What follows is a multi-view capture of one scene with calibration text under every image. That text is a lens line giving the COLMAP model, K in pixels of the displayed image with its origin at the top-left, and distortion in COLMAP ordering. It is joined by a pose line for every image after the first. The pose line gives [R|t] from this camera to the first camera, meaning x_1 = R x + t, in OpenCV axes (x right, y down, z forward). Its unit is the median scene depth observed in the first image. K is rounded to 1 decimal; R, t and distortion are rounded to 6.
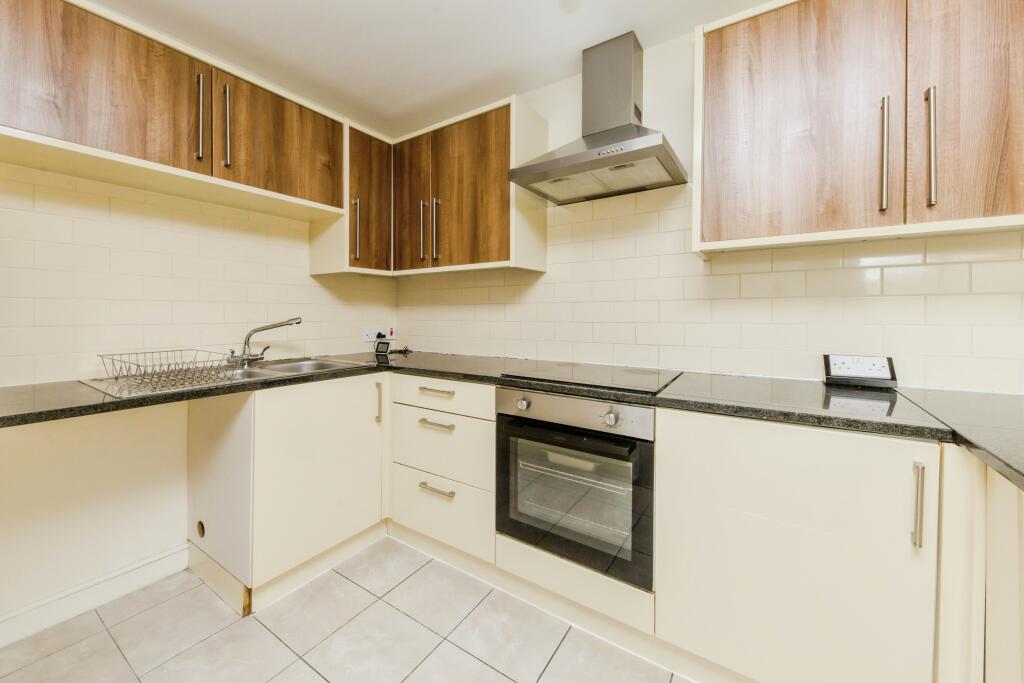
lens RADIAL K [[403.5, 0, 491.3], [0, 403.5, 312.5], [0, 0, 1]] dist [0.001771, 0.000158]
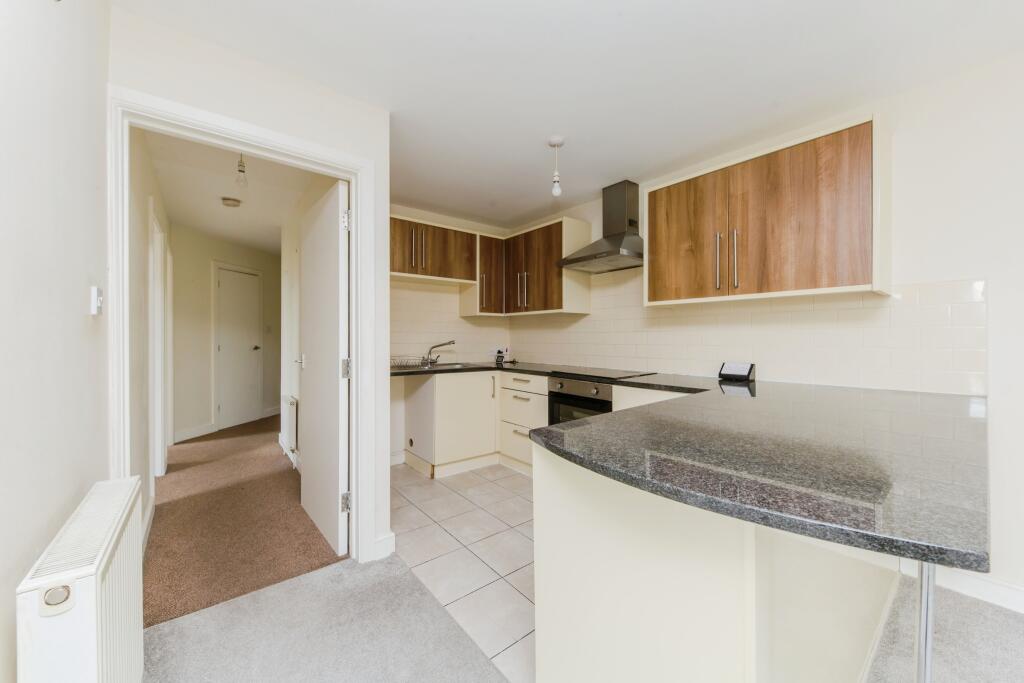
lens RADIAL K [[385.2, 0, 512.0], [0, 385.2, 341.5], [0, 0, 1]] dist [0.000362, 0.000029]
pose [[0.956890, 0.005504, -0.290399, 0.313666], [-0.001901, 0.999918, 0.012689, -0.007095], [0.290445, -0.011590, 0.956821, -0.661668]]
